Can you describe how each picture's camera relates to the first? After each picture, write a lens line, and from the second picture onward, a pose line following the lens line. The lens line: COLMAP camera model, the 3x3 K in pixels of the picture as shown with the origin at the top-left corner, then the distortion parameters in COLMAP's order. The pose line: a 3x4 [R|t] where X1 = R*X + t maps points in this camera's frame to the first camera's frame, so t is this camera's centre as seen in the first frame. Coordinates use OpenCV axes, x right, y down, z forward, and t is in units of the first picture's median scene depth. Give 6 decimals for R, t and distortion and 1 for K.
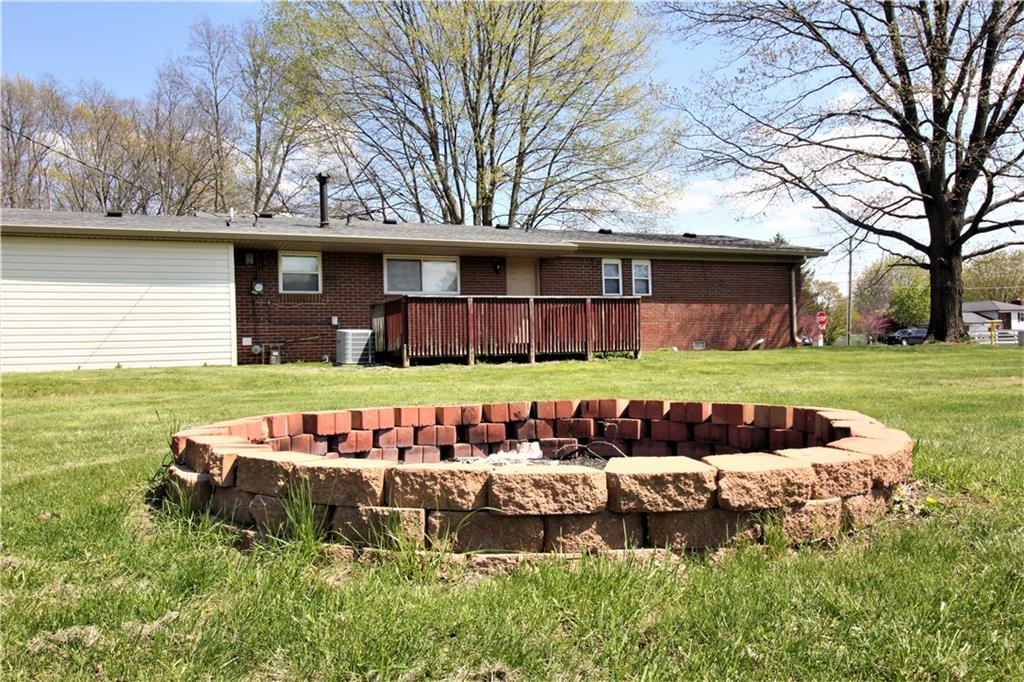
lens RADIAL K [[761.7, 0, 512.0], [0, 761.7, 341.0], [0, 0, 1]] dist [-0.004047, -0.002168]
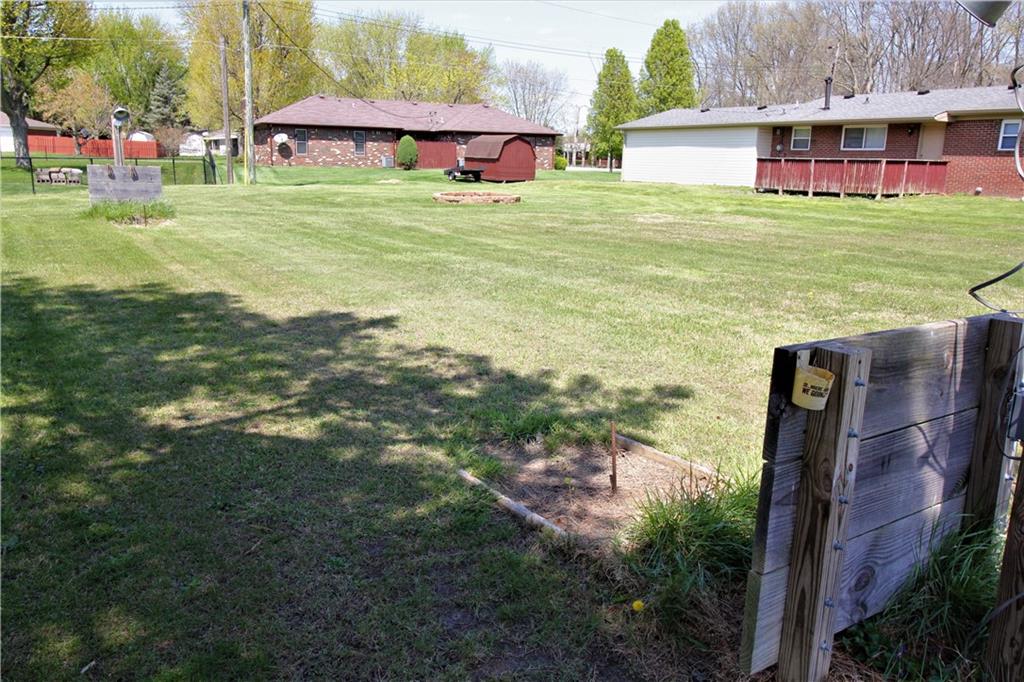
lens RADIAL K [[761.7, 0, 512.0], [0, 761.7, 341.0], [0, 0, 1]] dist [-0.004047, -0.002168]
pose [[0.108115, 0.253121, -0.961374, 1.513433], [-0.024744, 0.967428, 0.251933, -0.065152], [0.993830, -0.003449, 0.110857, 0.140199]]
